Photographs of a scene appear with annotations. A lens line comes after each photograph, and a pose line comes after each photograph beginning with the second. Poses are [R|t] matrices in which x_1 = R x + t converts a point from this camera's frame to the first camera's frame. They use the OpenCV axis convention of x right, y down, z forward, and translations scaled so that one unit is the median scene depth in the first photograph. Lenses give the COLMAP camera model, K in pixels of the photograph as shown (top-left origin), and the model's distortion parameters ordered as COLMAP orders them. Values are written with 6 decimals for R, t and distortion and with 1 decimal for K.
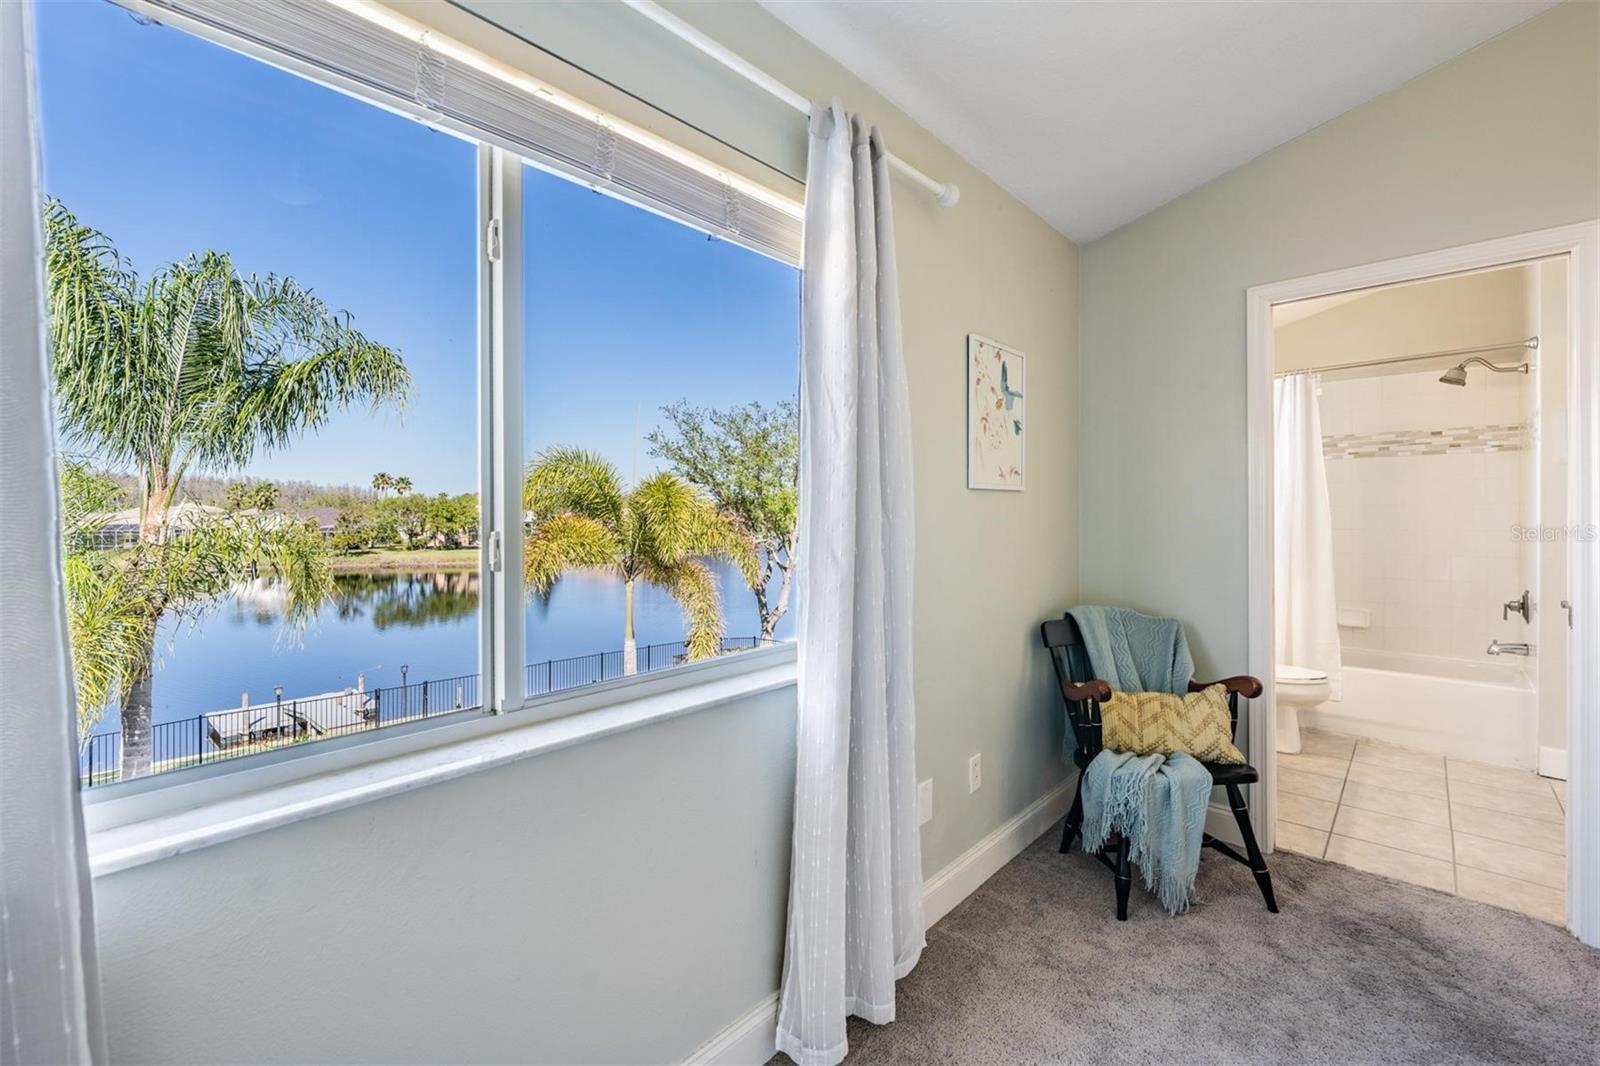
lens RADIAL K [[677.1, 0, 806.8], [0, 677.1, 522.8], [0, 0, 1]] dist [0.005311, 0.000532]
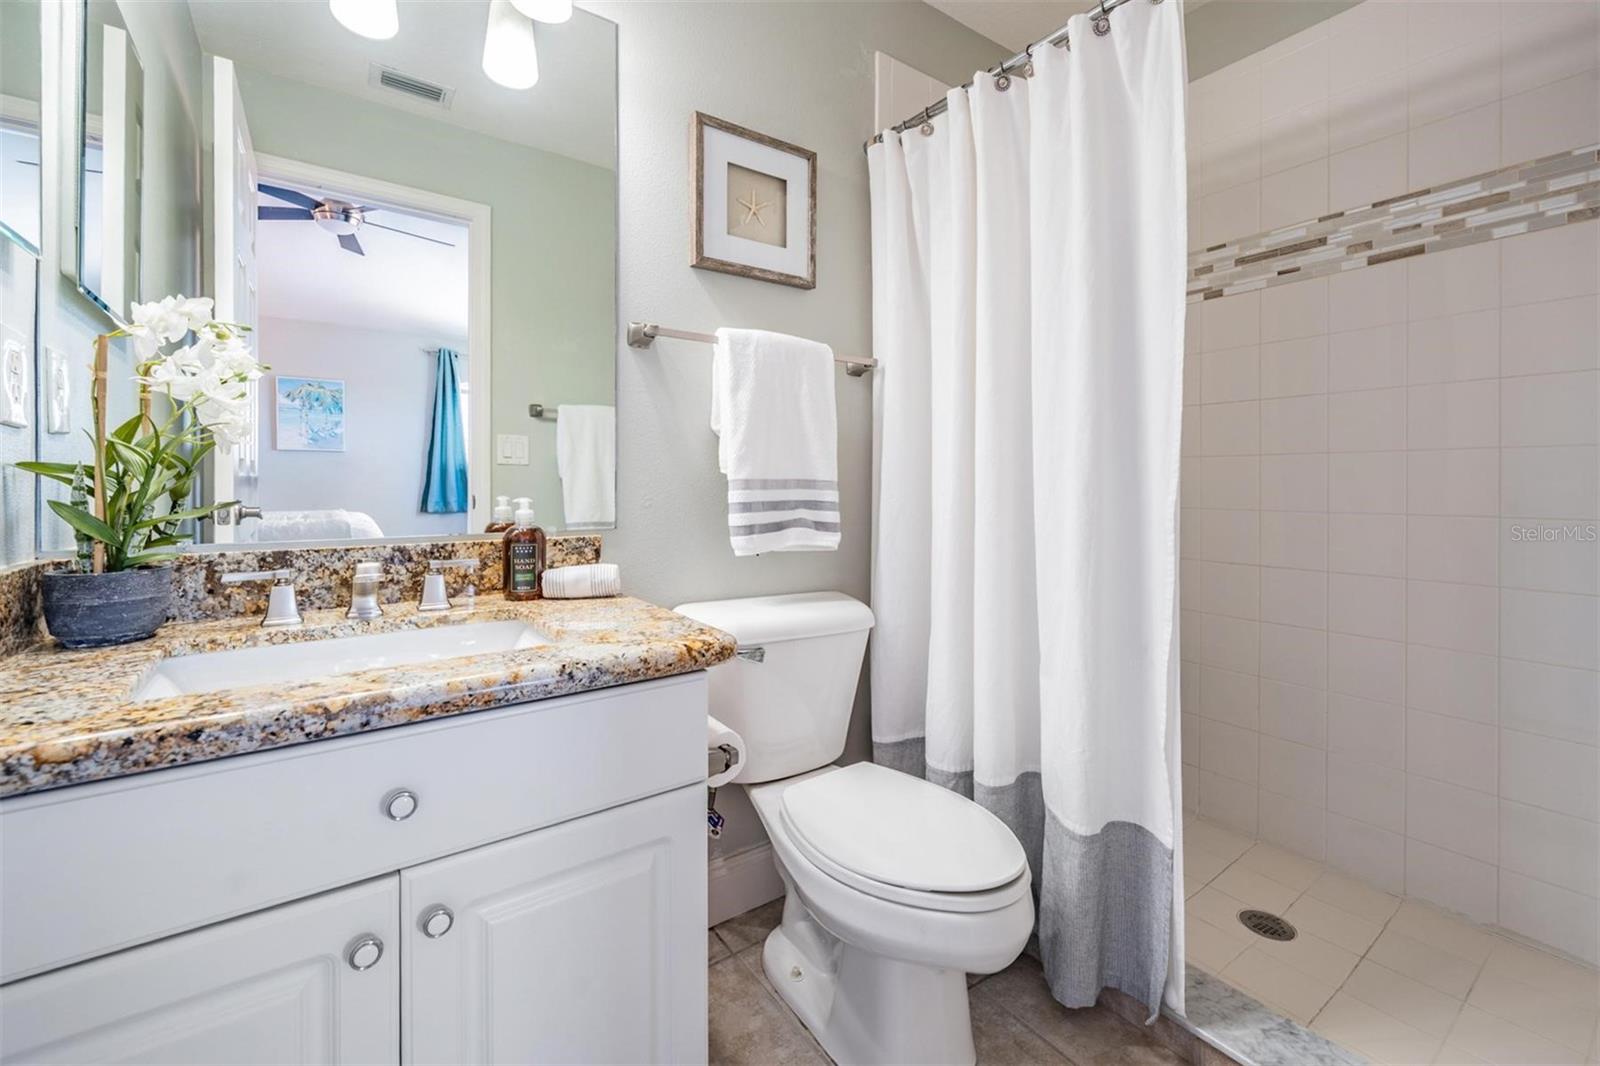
lens RADIAL K [[677.1, 0, 786.2], [0, 677.1, 493.5], [0, 0, 1]] dist [0.005311, 0.000532]
pose [[0.978019, 0.004865, -0.208461, 0.601985], [-0.004246, 0.999985, 0.003417, 0.046112], [0.208475, -0.002457, 0.978025, 0.582140]]
